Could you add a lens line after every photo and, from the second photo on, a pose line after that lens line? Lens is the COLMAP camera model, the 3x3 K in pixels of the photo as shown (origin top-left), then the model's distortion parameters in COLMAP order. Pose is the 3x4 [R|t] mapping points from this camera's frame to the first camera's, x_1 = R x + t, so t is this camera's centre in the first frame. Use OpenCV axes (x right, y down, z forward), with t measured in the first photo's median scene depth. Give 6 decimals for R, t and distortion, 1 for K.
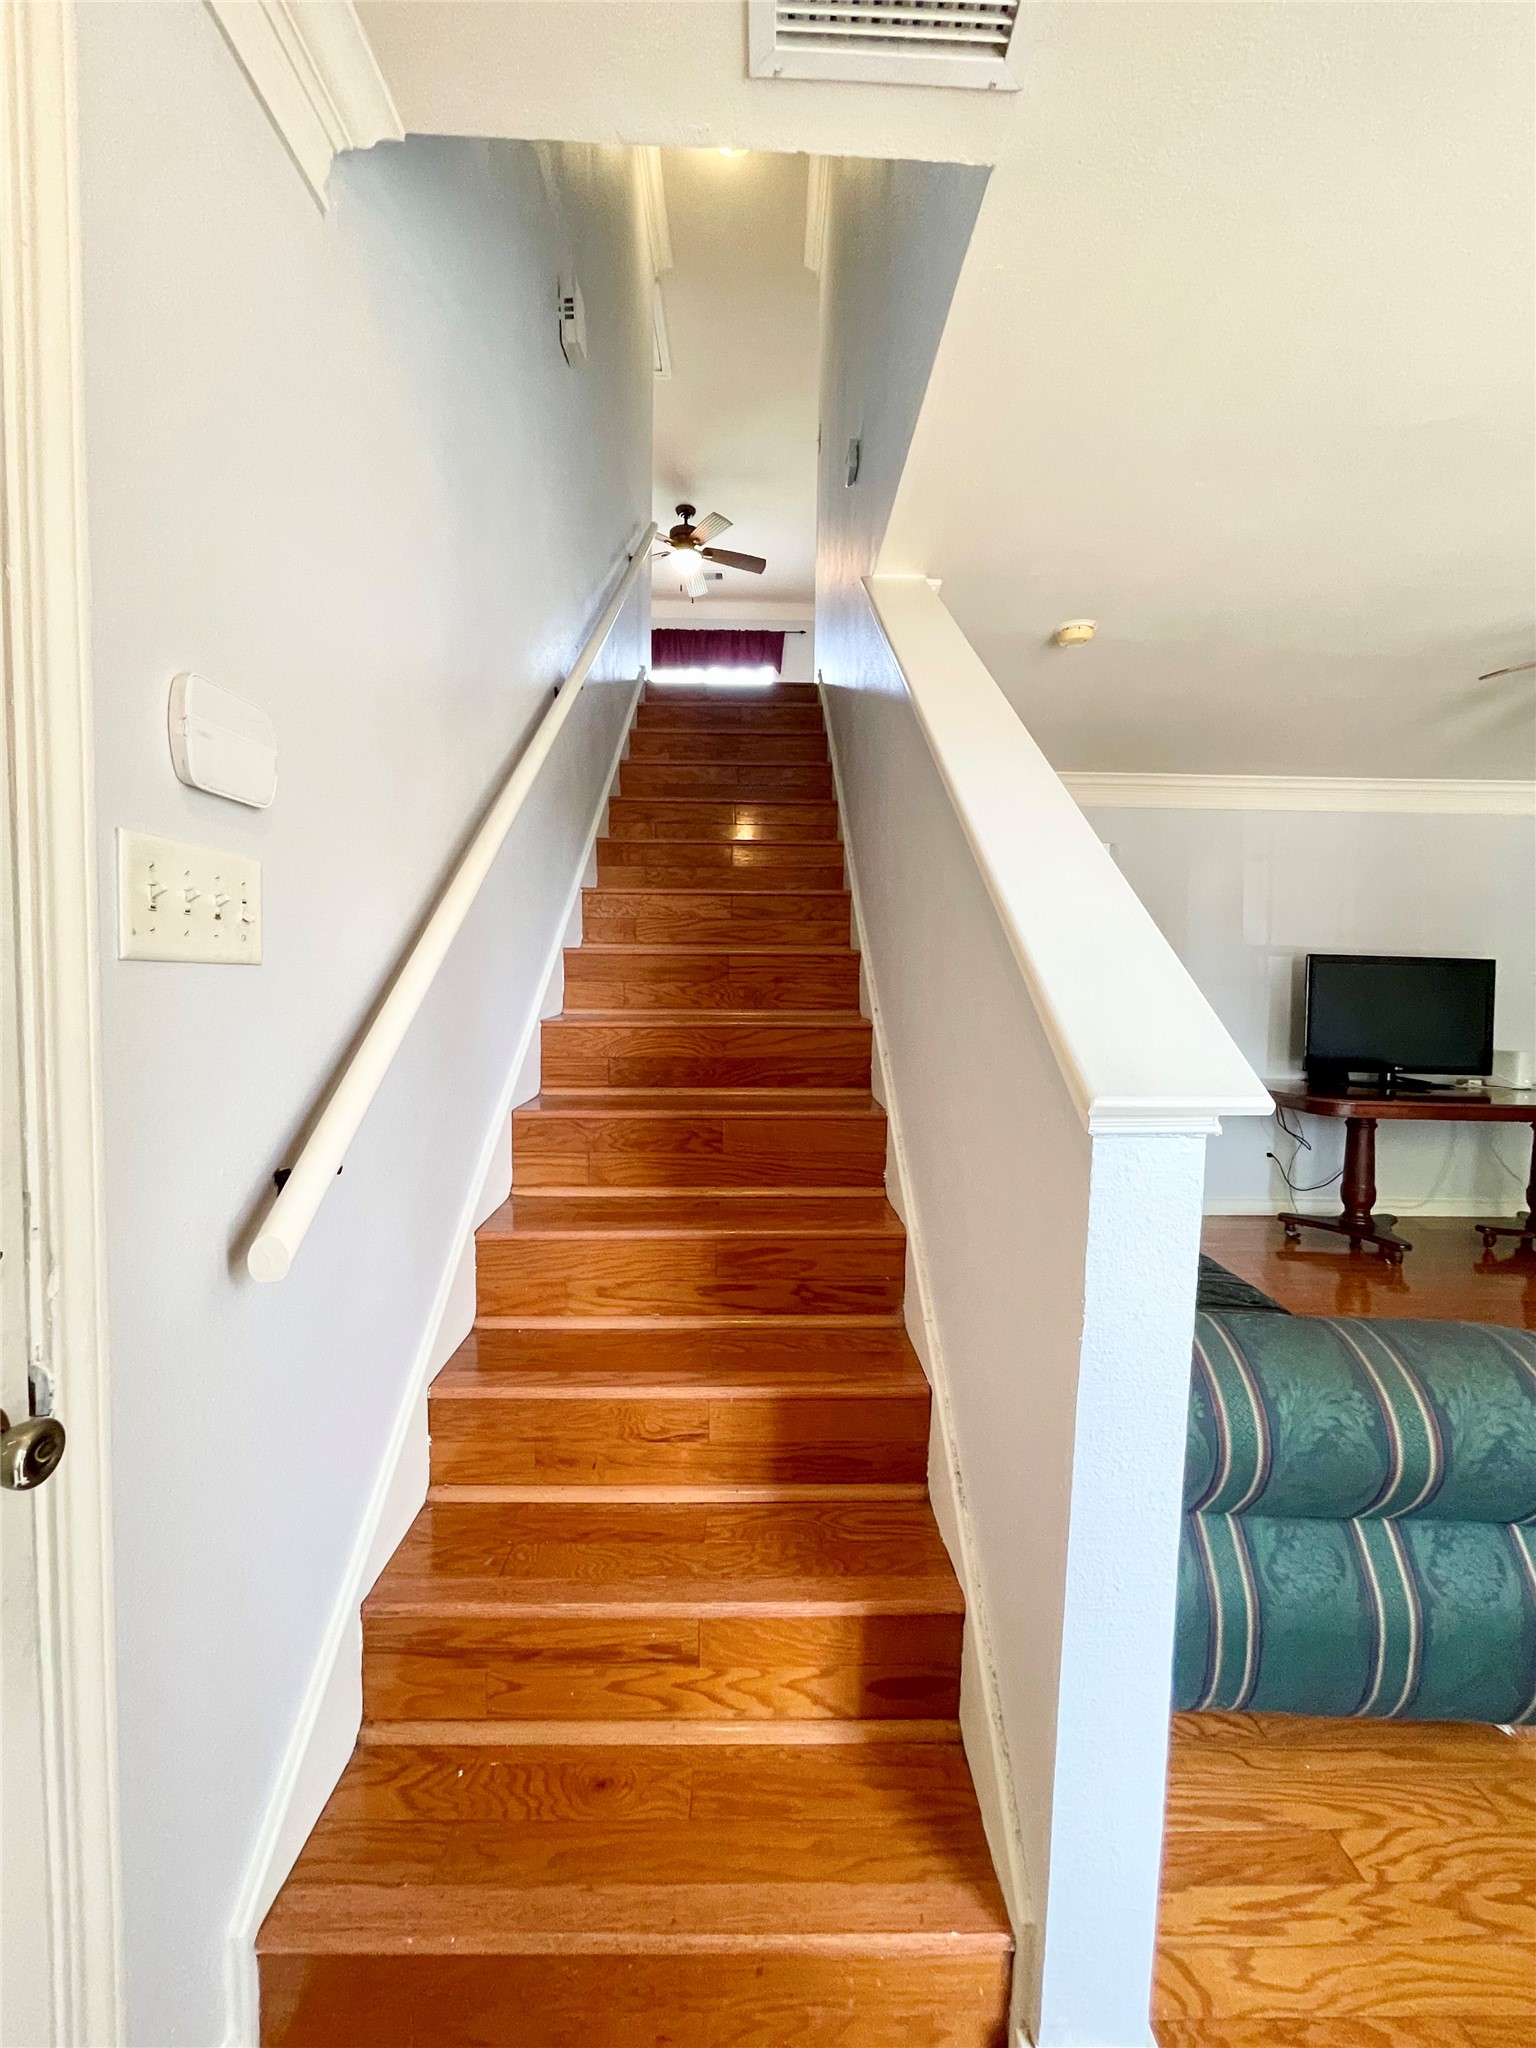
lens RADIAL K [[833.4, 0, 764.5], [0, 833.4, 1024.6], [0, 0, 1]] dist [-0.002760, 0.001544]
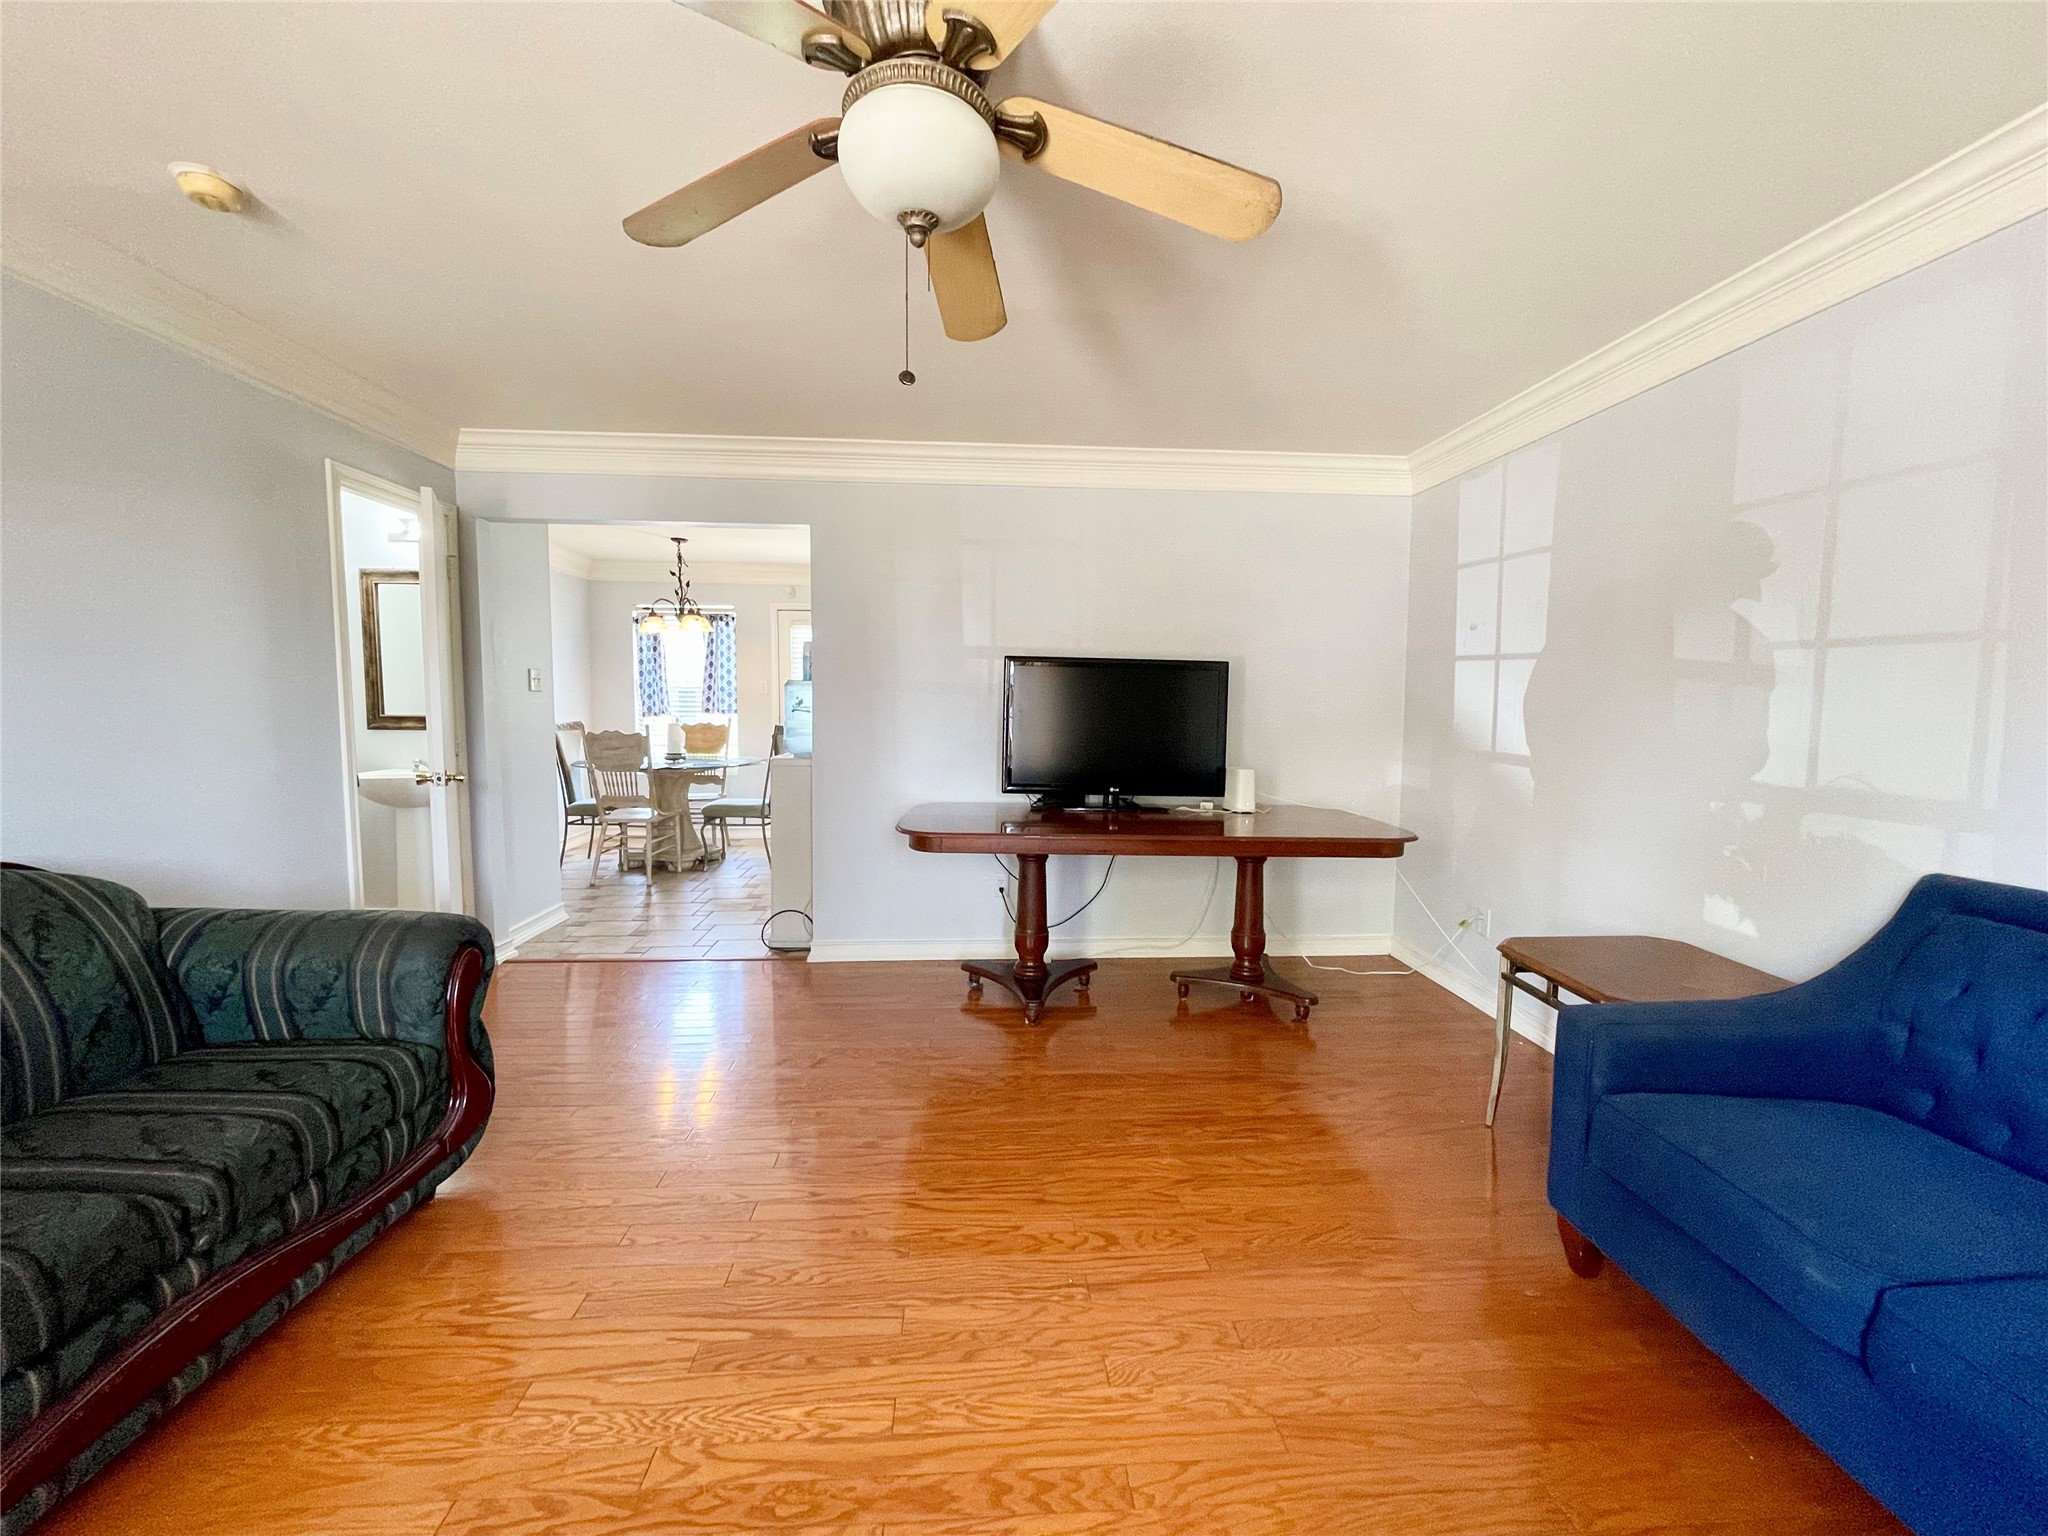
lens RADIAL K [[833.4, 0, 1015.4], [0, 833.4, 769.2], [0, 0, 1]] dist [-0.002760, 0.001544]
pose [[0.998945, -0.006756, 0.045413, 0.711525], [0.005102, 0.999322, 0.036450, 0.000177], [-0.045628, -0.036180, 0.998303, 0.172906]]
